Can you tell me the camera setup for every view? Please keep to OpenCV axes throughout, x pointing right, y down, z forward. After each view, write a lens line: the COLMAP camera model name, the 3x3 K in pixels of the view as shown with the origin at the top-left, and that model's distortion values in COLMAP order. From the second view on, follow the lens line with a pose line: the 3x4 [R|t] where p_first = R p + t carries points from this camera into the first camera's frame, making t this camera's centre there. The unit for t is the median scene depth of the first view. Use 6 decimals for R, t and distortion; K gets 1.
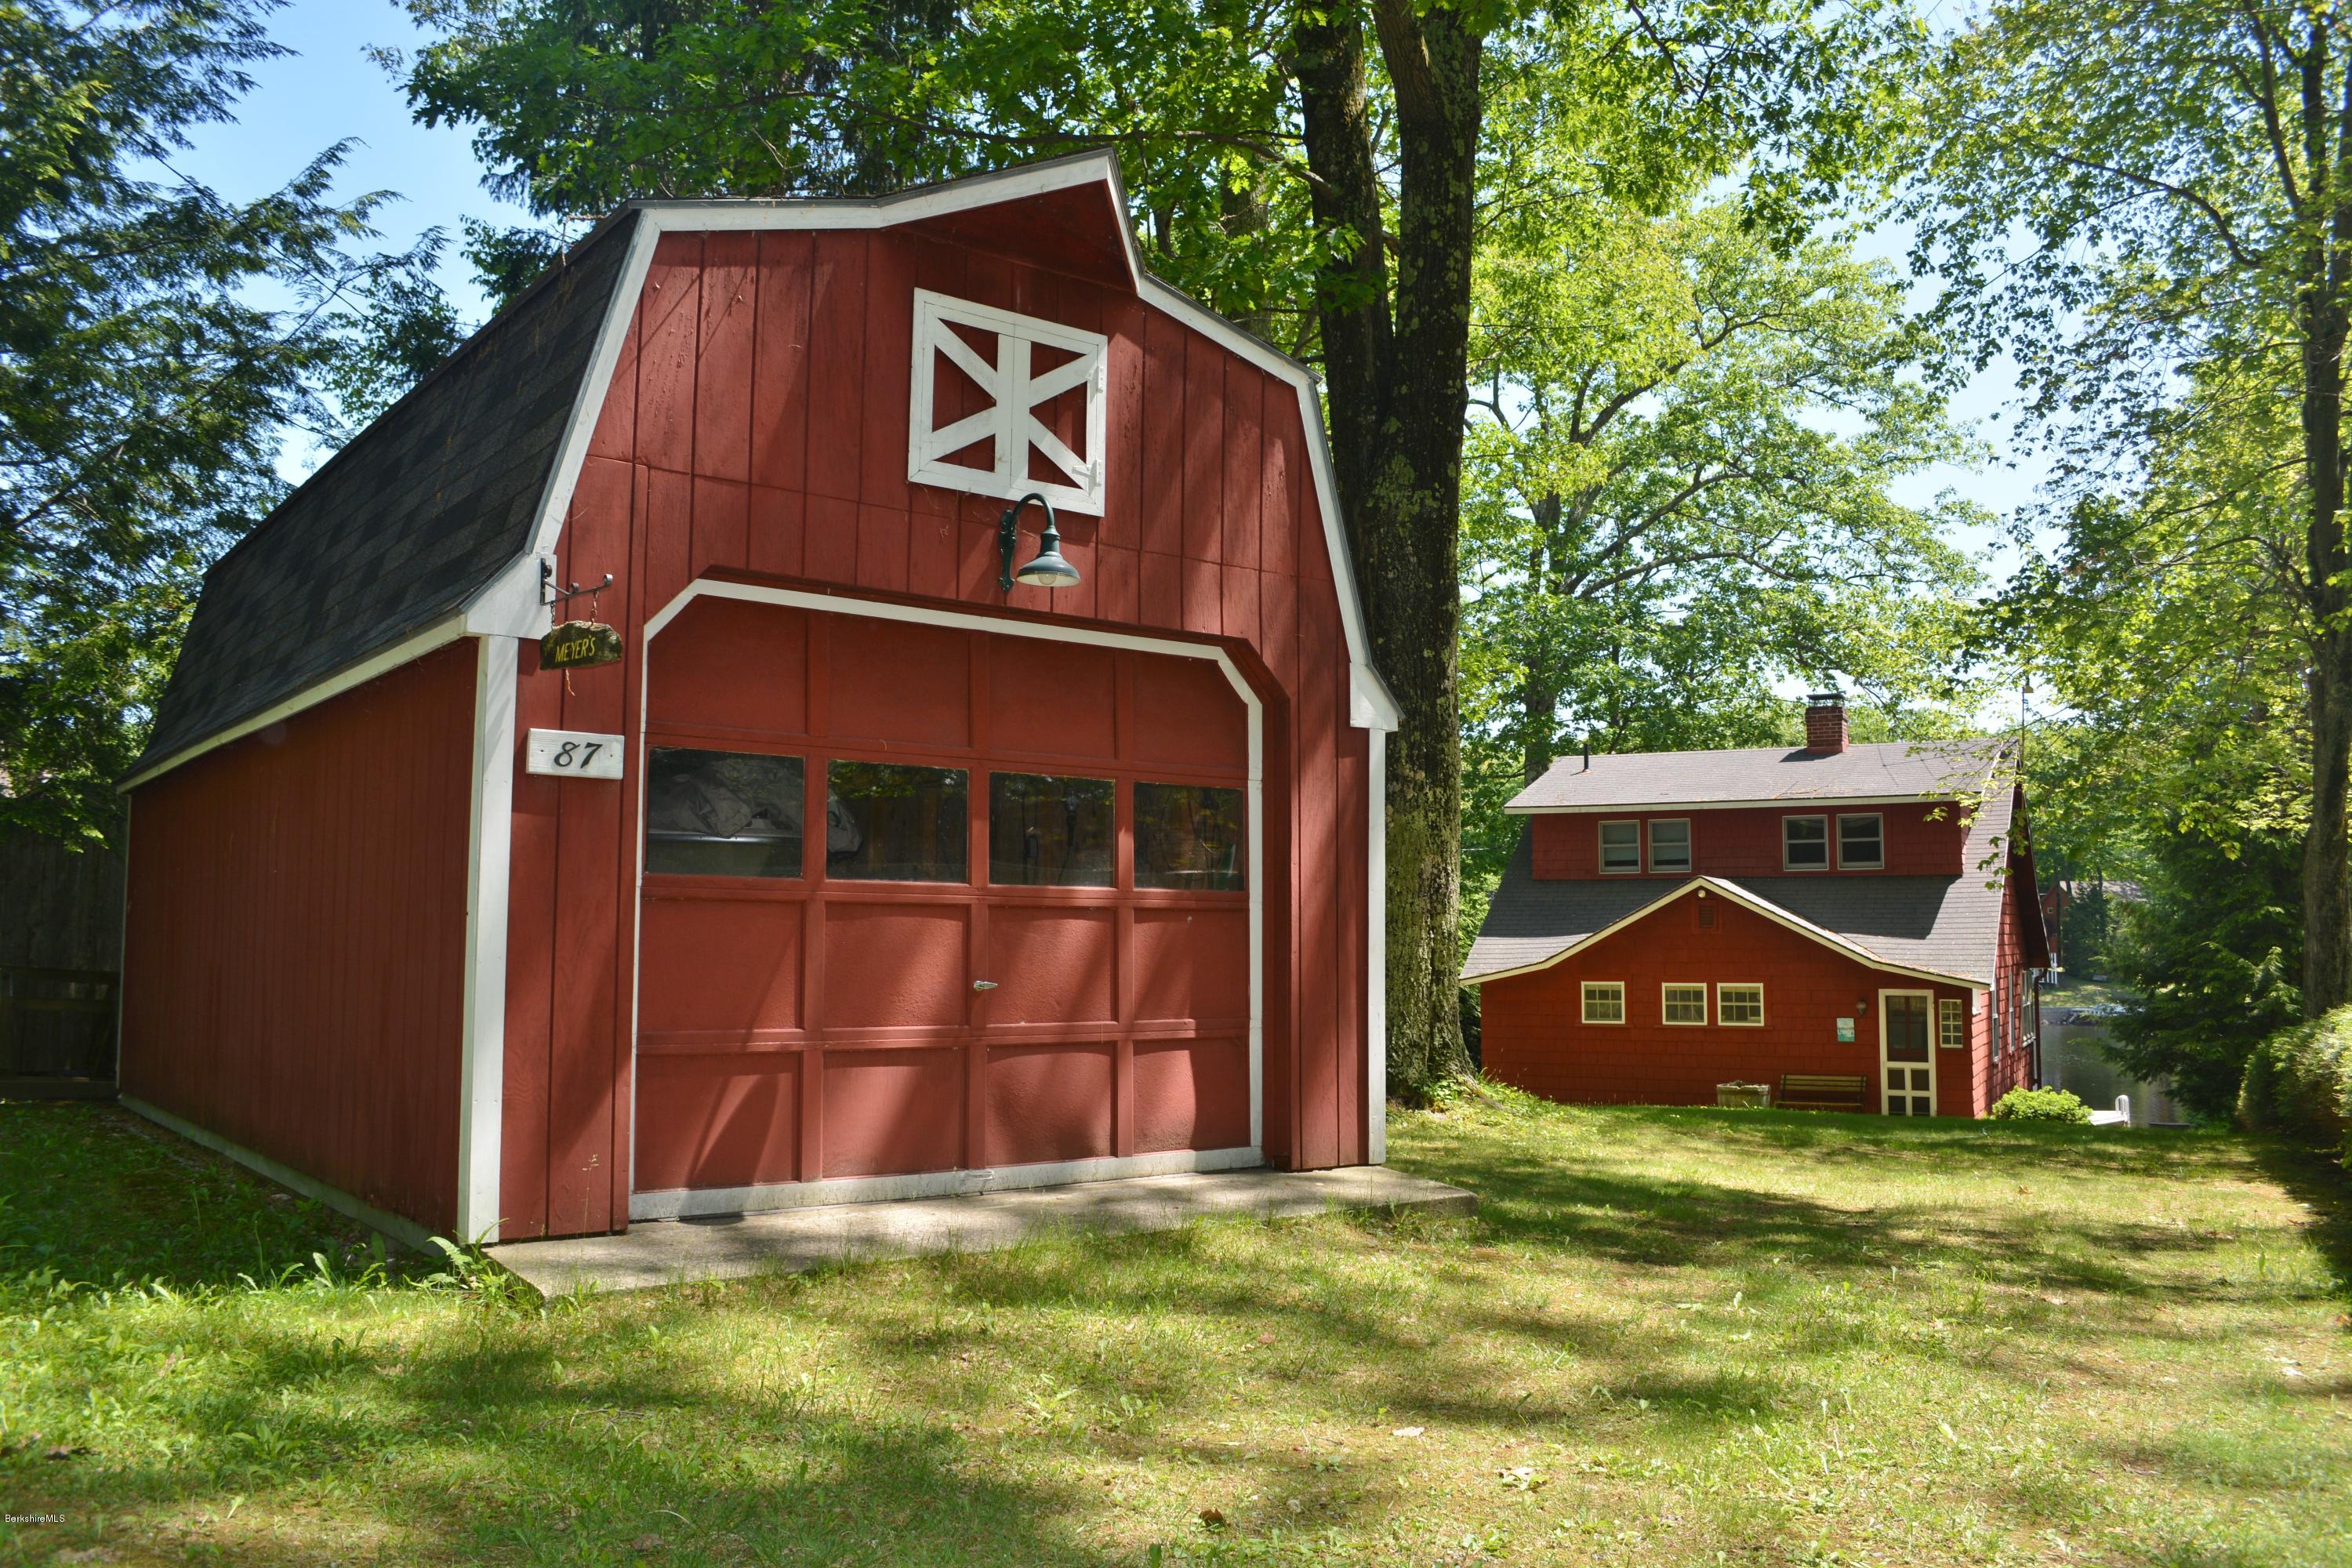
lens RADIAL K [[1895.3, 0, 1176.0], [0, 1895.3, 784.0], [0, 0, 1]] dist [-0.074334, 0.013805]
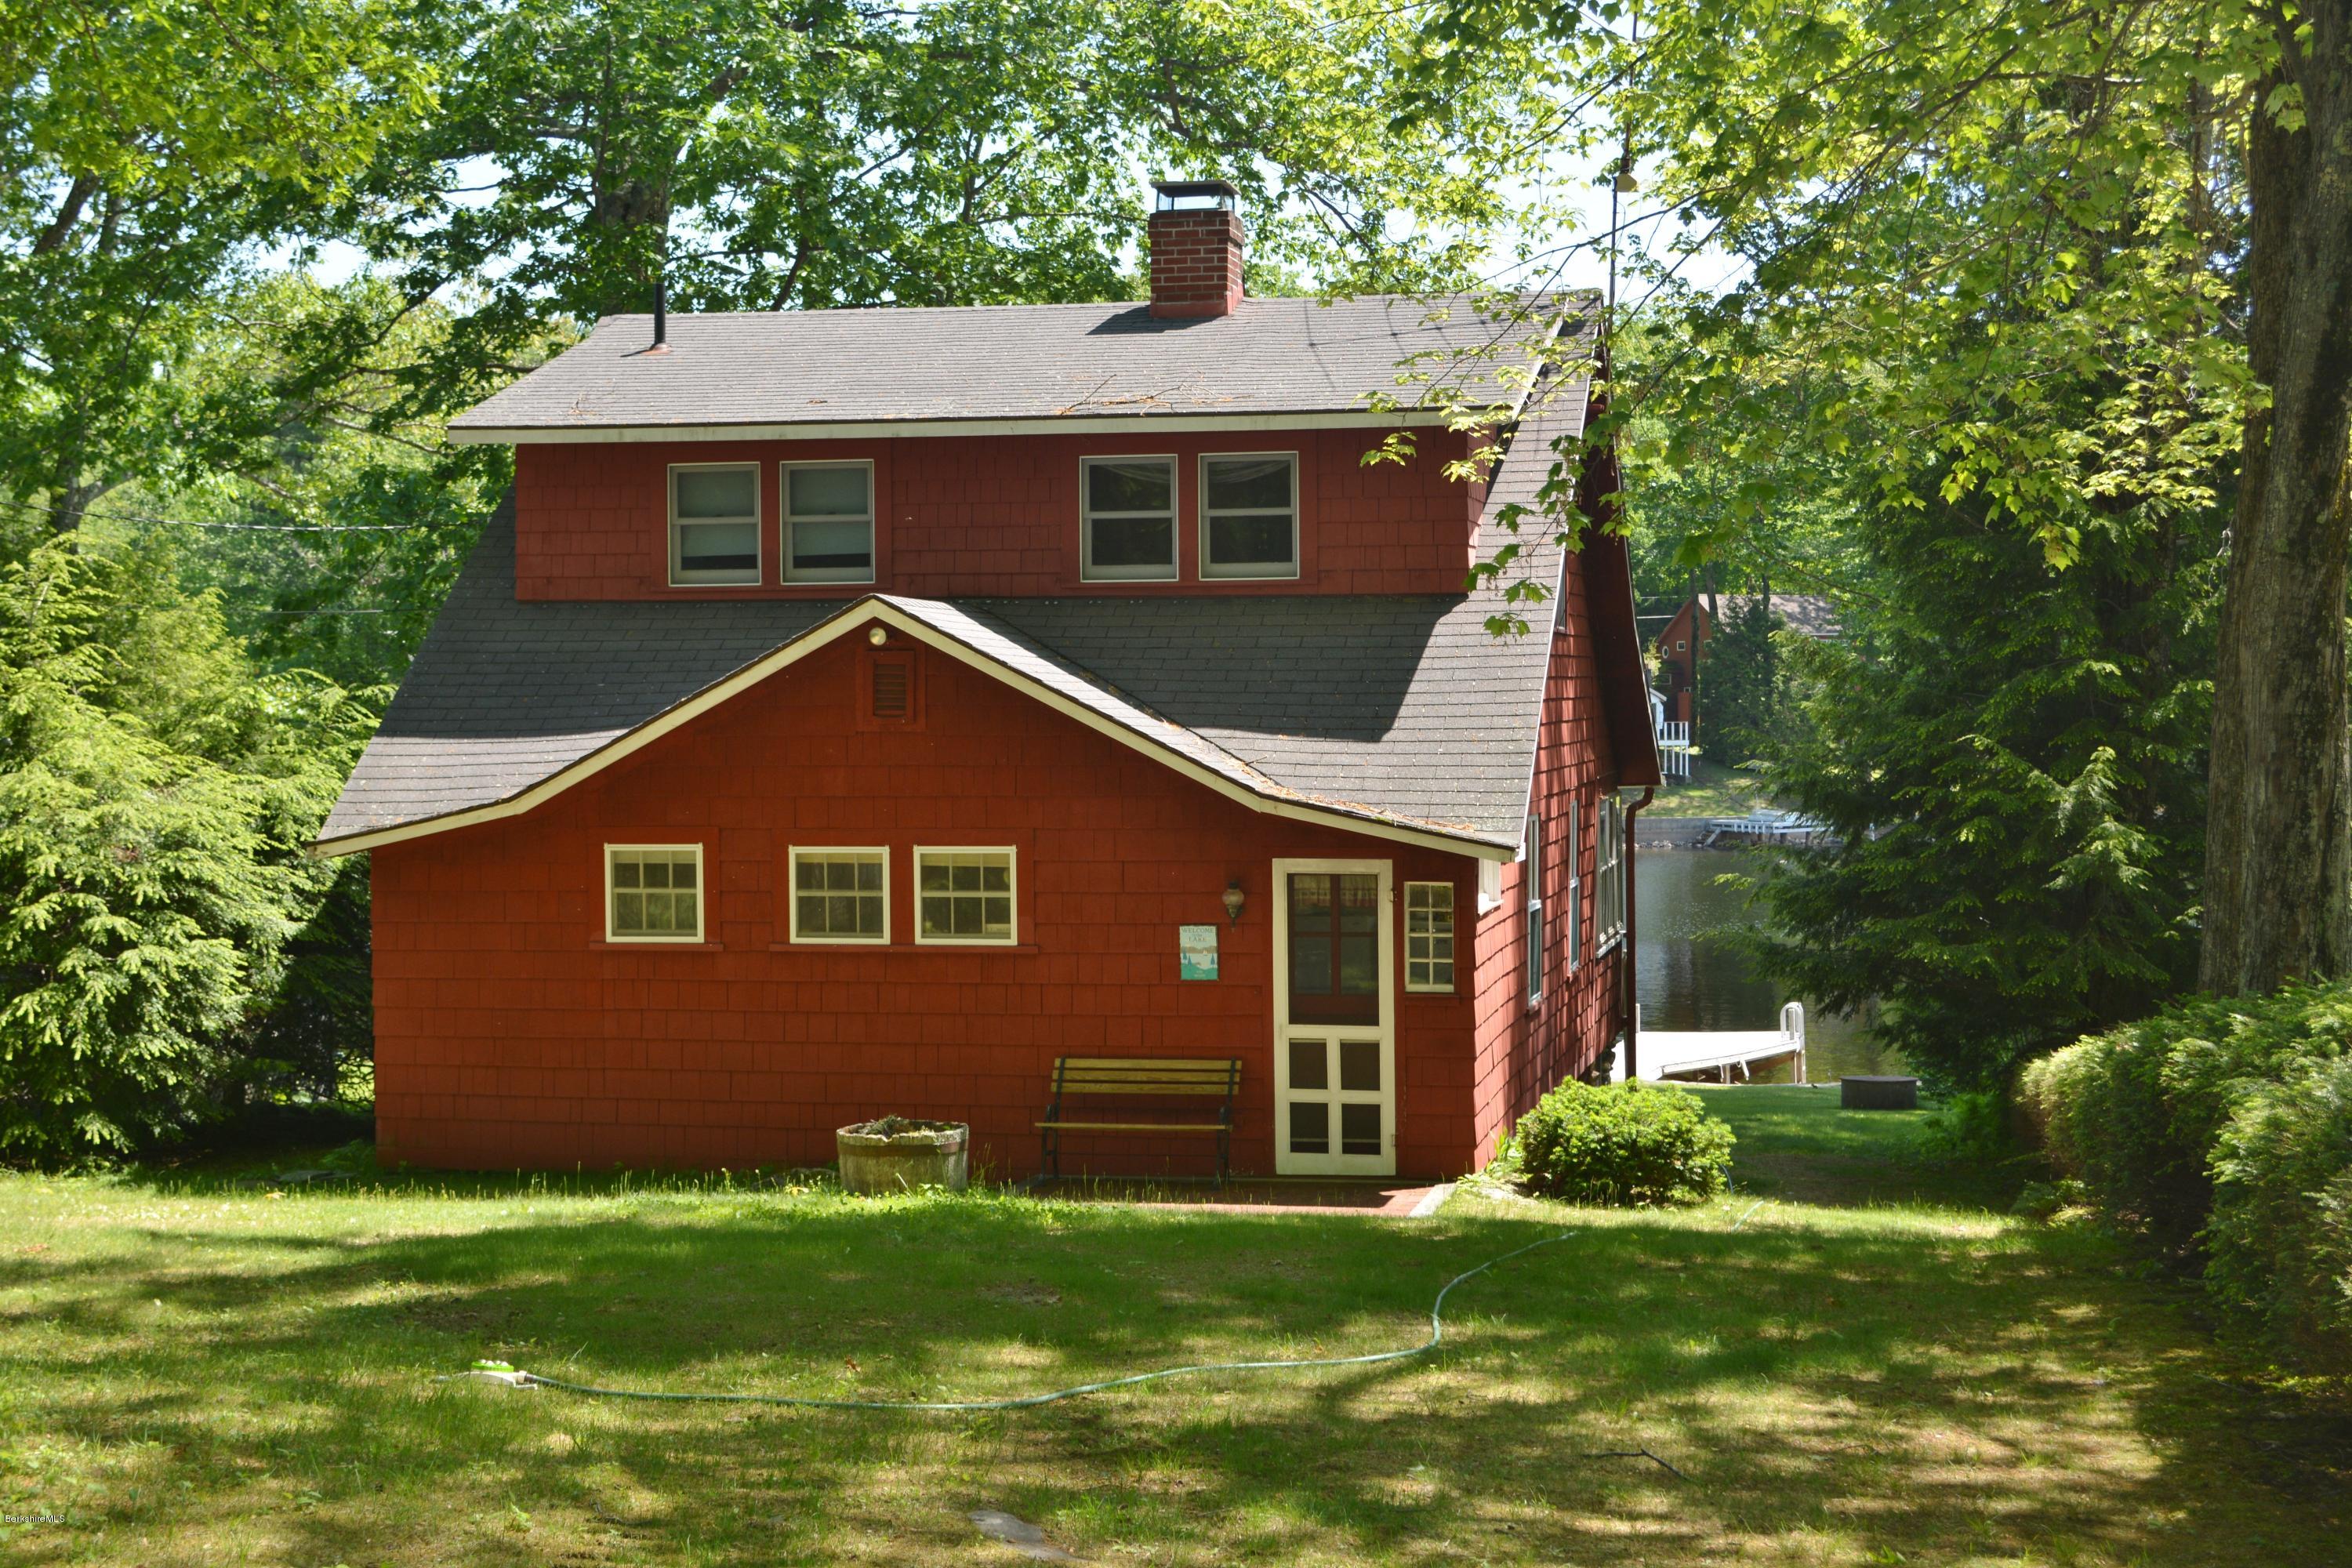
lens RADIAL K [[3536.2, 0, 1176.0], [0, 3536.2, 784.0], [0, 0, 1]] dist [-0.003111, 0.002434]
pose [[0.956765, -0.014511, 0.290499, 0.109326], [-0.016461, 0.994453, 0.103890, 0.007483], [-0.290395, -0.104180, 0.951219, 0.217573]]
